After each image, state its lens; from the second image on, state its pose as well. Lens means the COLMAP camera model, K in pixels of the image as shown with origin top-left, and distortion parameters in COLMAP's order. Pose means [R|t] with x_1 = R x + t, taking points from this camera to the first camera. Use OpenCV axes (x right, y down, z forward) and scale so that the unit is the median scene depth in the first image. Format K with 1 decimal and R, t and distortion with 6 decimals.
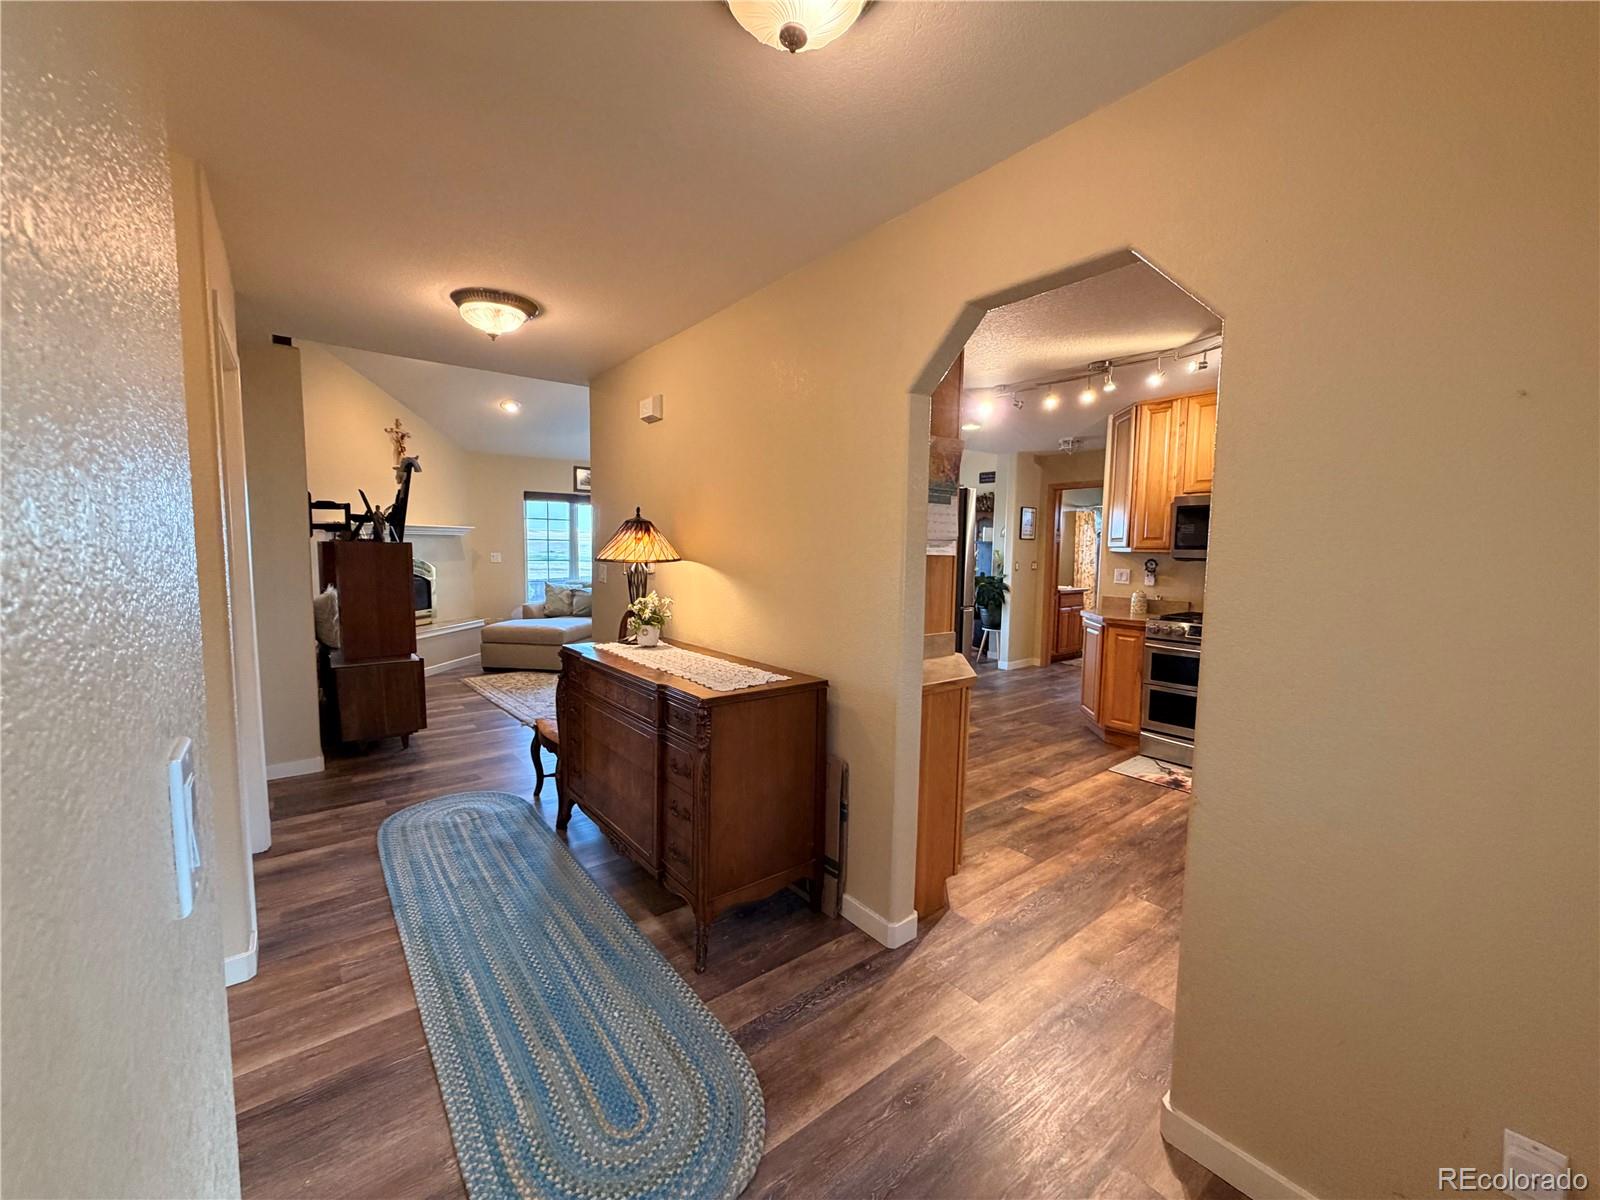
lens RADIAL K [[635.1, 0, 798.5], [0, 635.1, 600.5], [0, 0, 1]] dist [-0.003196, 0.000633]
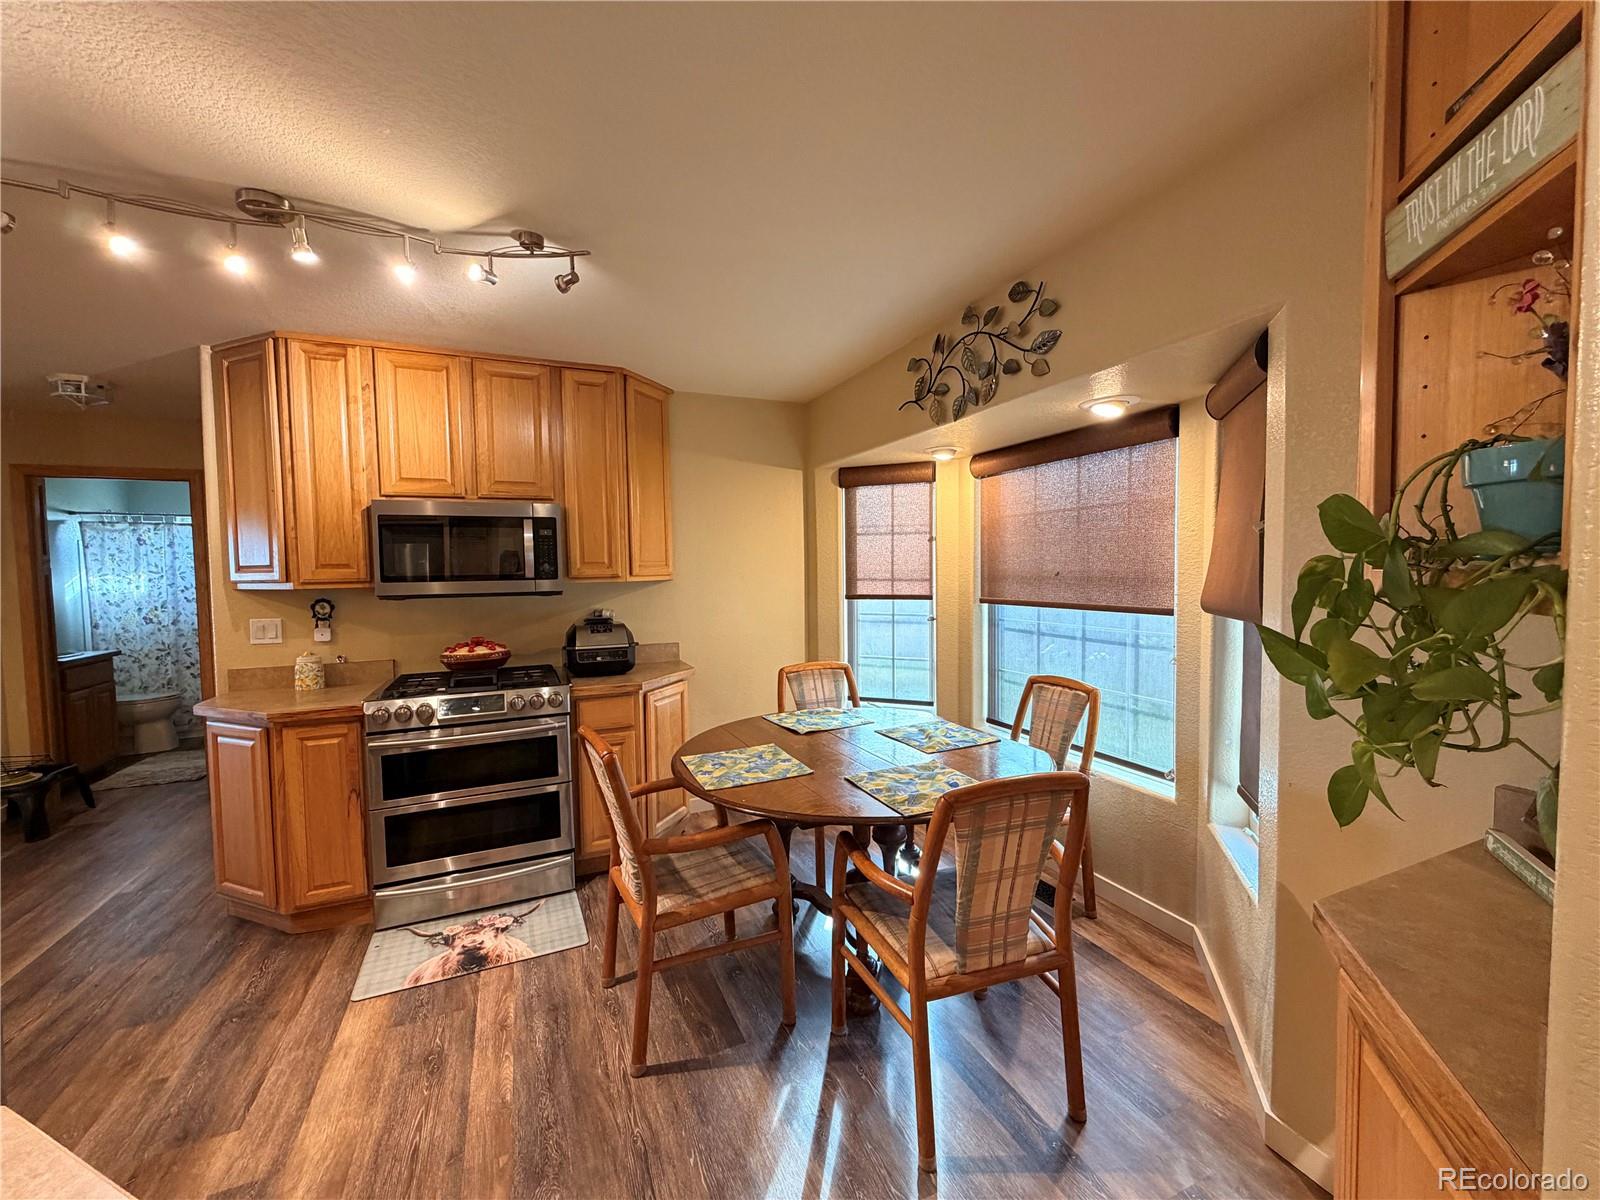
lens RADIAL K [[635.1, 0, 794.5], [0, 635.1, 597.0], [0, 0, 1]] dist [-0.003196, 0.000633]
pose [[0.253172, -0.060451, 0.965531, 0.090171], [0.102519, 0.994102, 0.035358, -0.049416], [-0.961974, 0.090034, 0.257876, 0.469631]]
